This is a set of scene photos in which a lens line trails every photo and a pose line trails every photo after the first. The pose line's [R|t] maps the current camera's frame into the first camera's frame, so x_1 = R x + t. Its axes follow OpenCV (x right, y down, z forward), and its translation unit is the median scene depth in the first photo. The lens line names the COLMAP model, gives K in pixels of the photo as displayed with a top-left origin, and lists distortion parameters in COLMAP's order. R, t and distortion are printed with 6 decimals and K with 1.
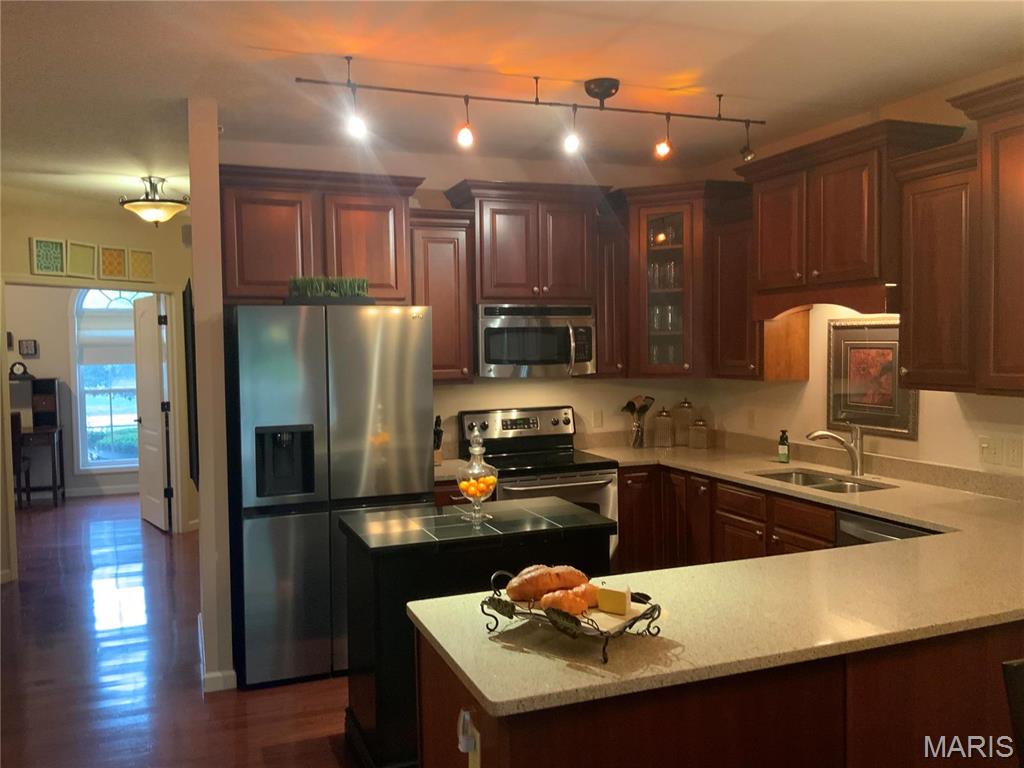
lens RADIAL K [[841.5, 0, 505.2], [0, 841.5, 386.0], [0, 0, 1]] dist [0.101747, -0.217598]
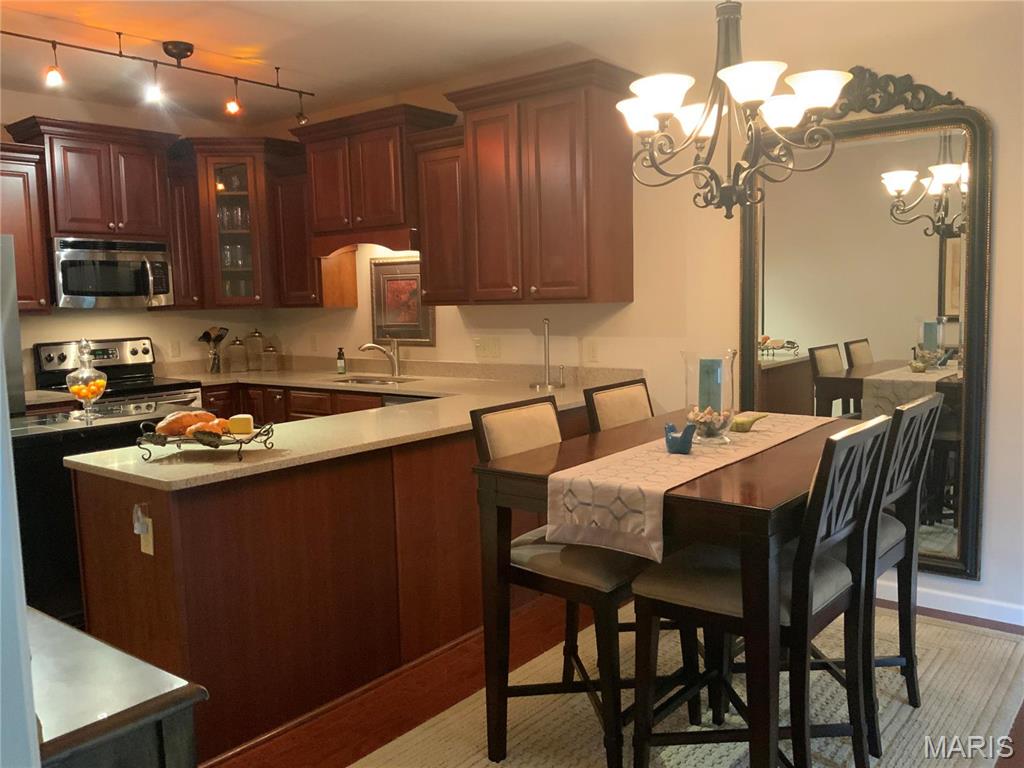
lens RADIAL K [[841.5, 0, 505.2], [0, 841.5, 386.0], [0, 0, 1]] dist [0.101747, -0.217598]
pose [[0.866229, -0.056262, 0.496469, -0.091023], [0.035326, 0.998050, 0.051467, 0.059350], [-0.498396, -0.027044, 0.866527, -0.221113]]
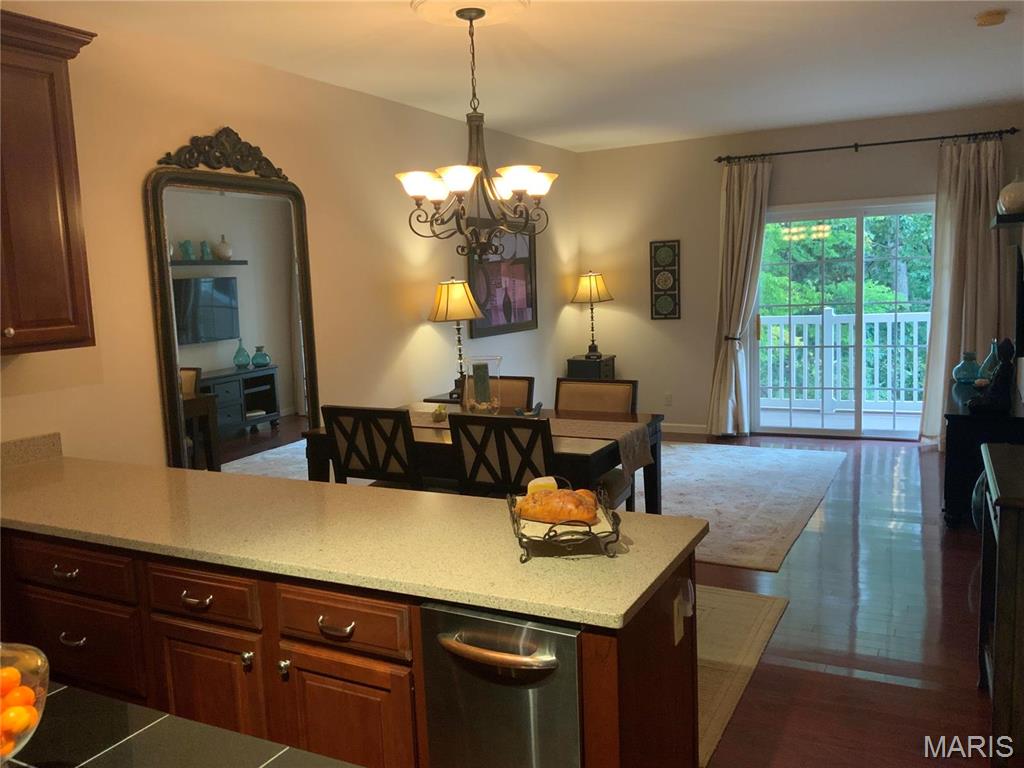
lens RADIAL K [[841.5, 0, 505.2], [0, 841.5, 386.0], [0, 0, 1]] dist [0.101747, -0.217598]
pose [[-0.659645, -0.051376, 0.749820, -0.318482], [0.091236, 0.984809, 0.147741, -0.027498], [-0.746019, 0.165867, -0.644937, 0.821279]]
